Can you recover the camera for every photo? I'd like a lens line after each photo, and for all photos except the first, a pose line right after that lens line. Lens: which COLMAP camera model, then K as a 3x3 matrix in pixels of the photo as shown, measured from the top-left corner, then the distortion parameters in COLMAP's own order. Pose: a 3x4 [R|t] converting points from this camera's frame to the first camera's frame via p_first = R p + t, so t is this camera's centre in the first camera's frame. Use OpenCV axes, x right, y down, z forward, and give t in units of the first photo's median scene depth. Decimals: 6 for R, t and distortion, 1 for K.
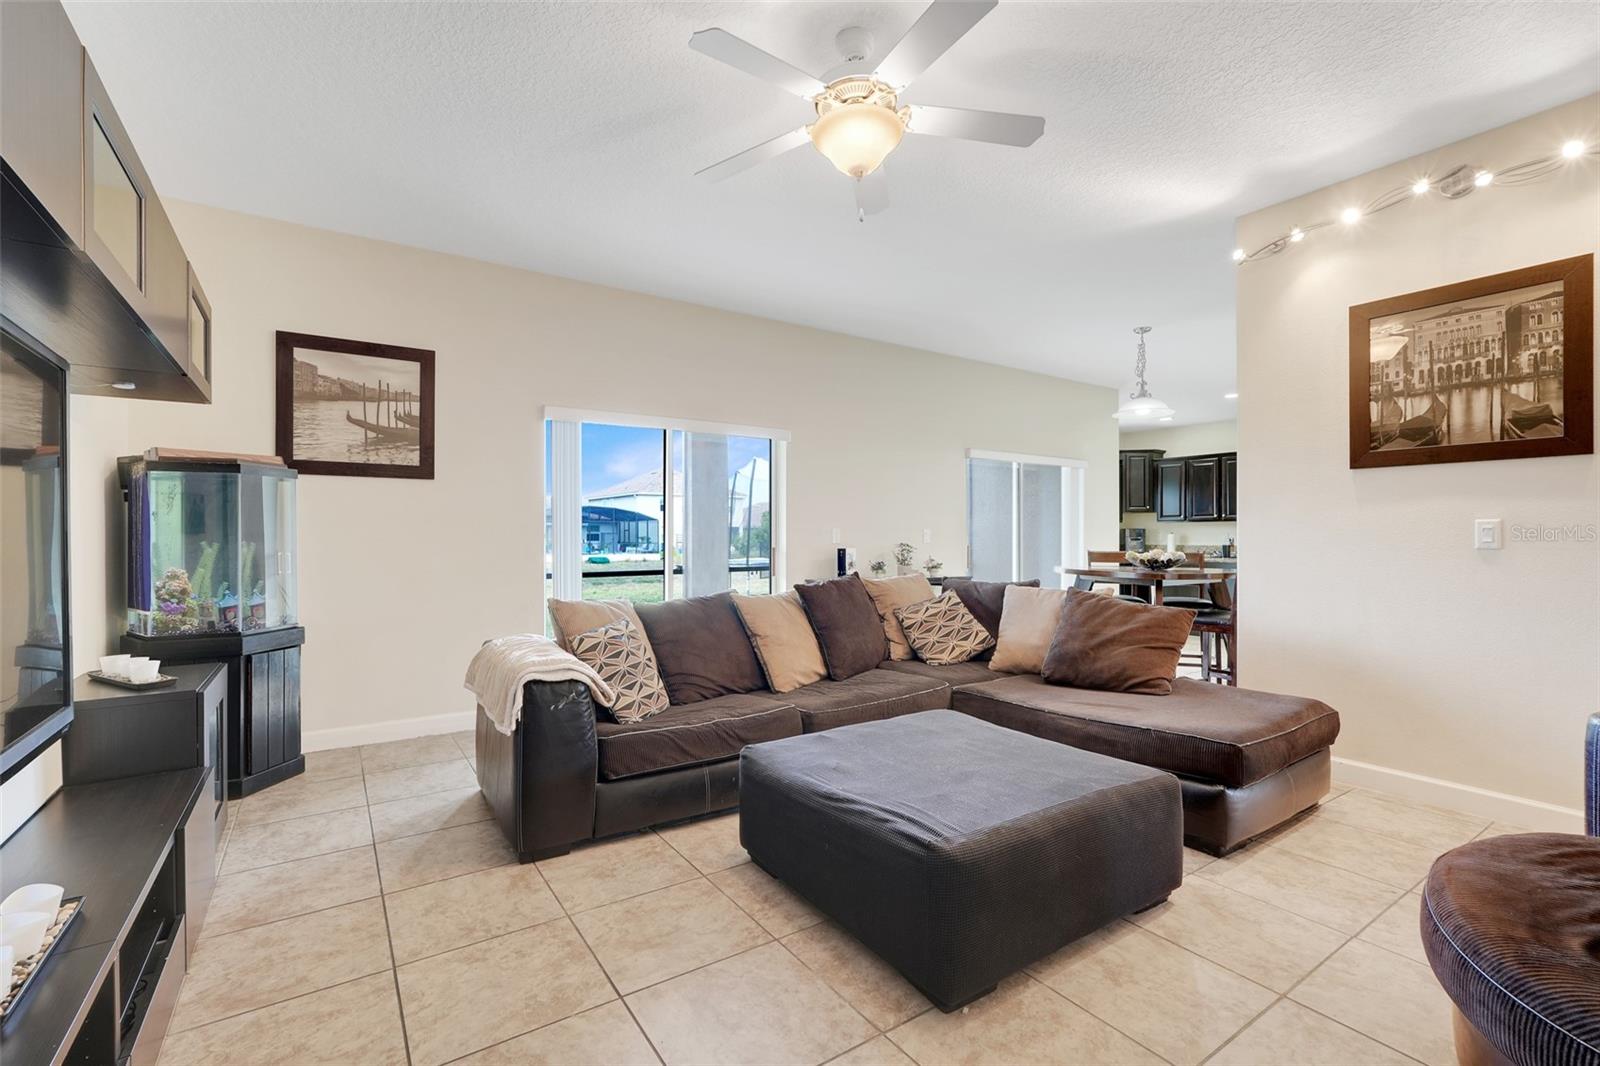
lens RADIAL K [[710.0, 0, 791.7], [0, 710.0, 533.3], [0, 0, 1]] dist [-0.004535, 0.002669]
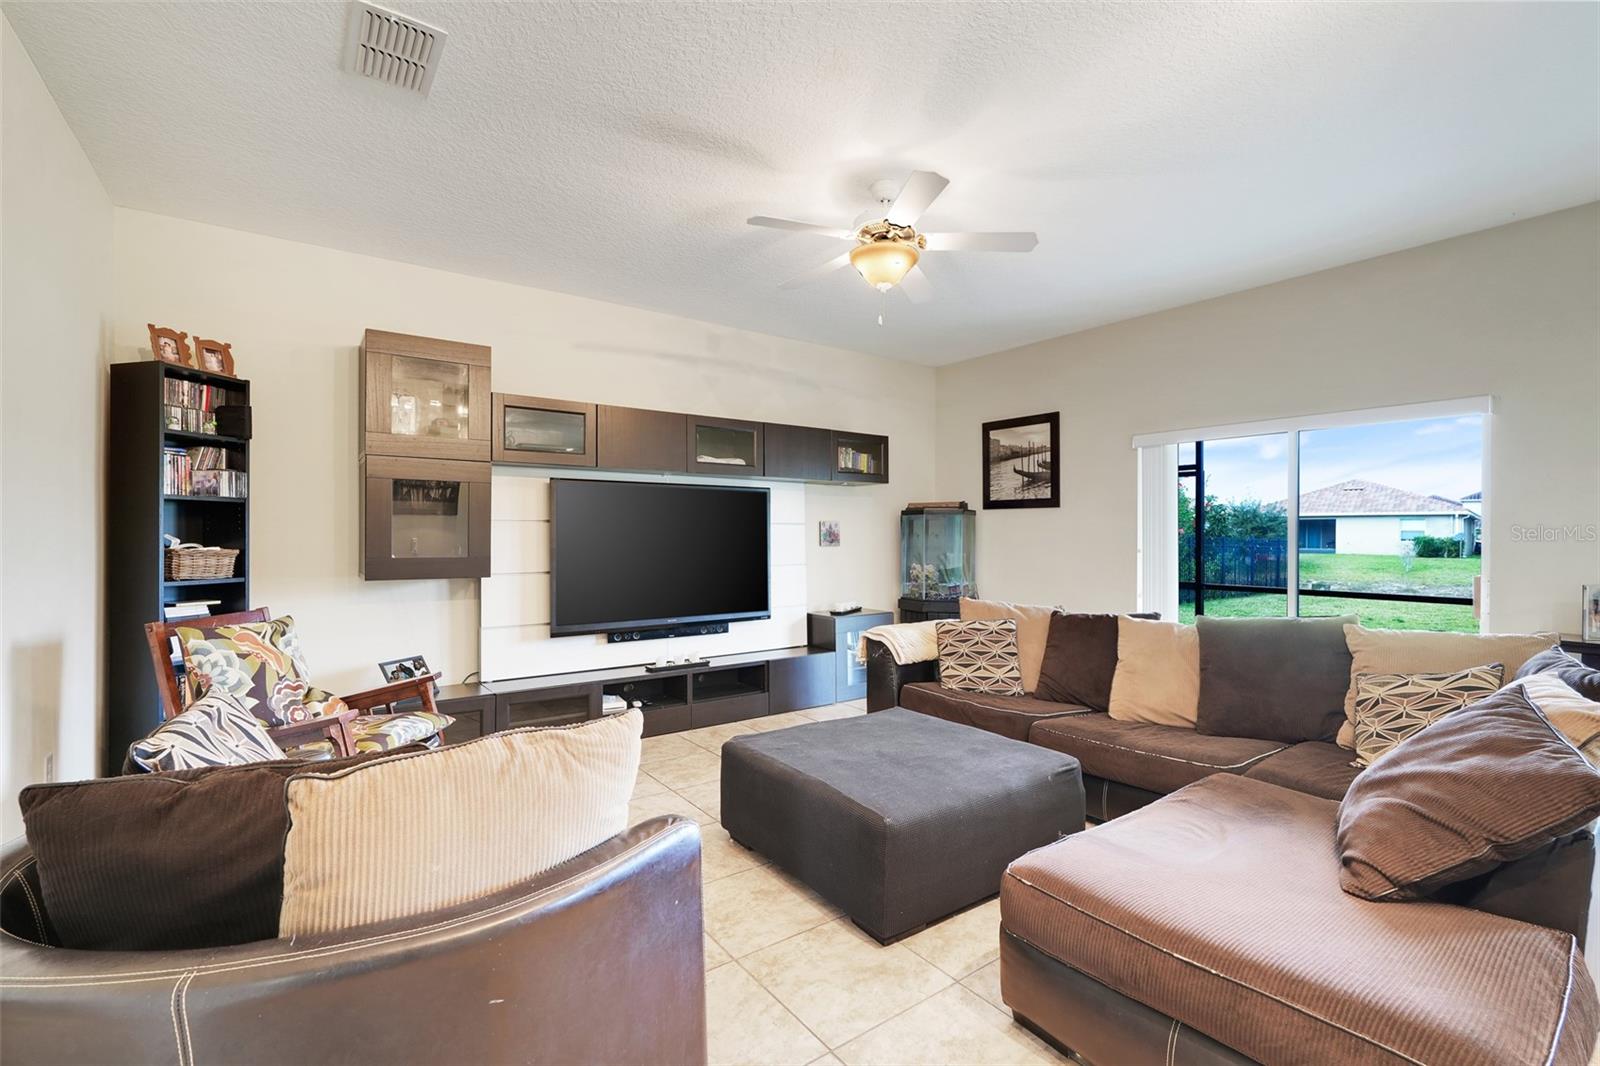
lens RADIAL K [[710.0, 0, 792.9], [0, 710.0, 532.3], [0, 0, 1]] dist [-0.004535, 0.002669]
pose [[0.027751, -0.003107, -0.999610, 0.851797], [-0.001266, 0.999994, -0.003143, -0.025248], [0.999614, 0.001352, 0.027747, 0.482063]]
